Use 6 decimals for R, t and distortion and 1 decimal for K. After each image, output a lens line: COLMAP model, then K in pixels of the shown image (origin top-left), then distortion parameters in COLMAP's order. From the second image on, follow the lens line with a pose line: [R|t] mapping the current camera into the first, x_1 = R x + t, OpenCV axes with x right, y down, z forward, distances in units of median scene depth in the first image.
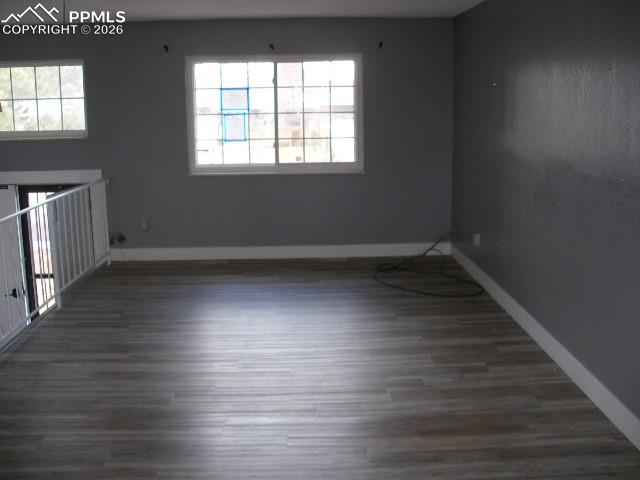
lens RADIAL K [[683.1, 0, 321.0], [0, 683.1, 238.7], [0, 0, 1]] dist [-0.142570, 0.000000]
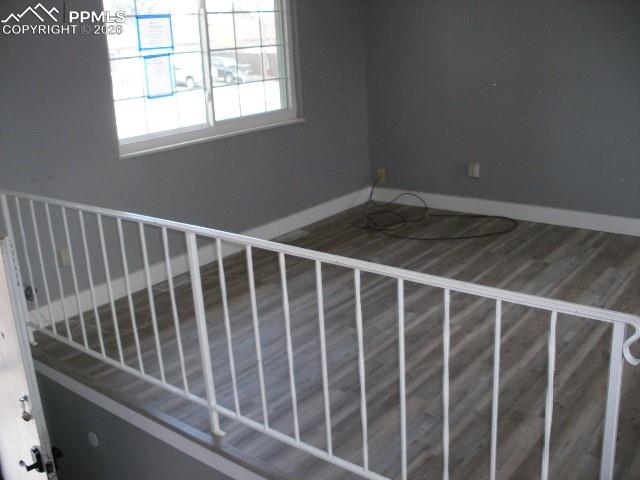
lens RADIAL K [[683.1, 0, 319.9], [0, 683.1, 240.3], [0, 0, 1]] dist [-0.142570, 0.000000]
pose [[0.655866, -0.244454, 0.714201, -0.527067], [0.201280, 0.968493, 0.146653, -0.074717], [-0.727548, 0.047570, 0.684405, 0.454527]]
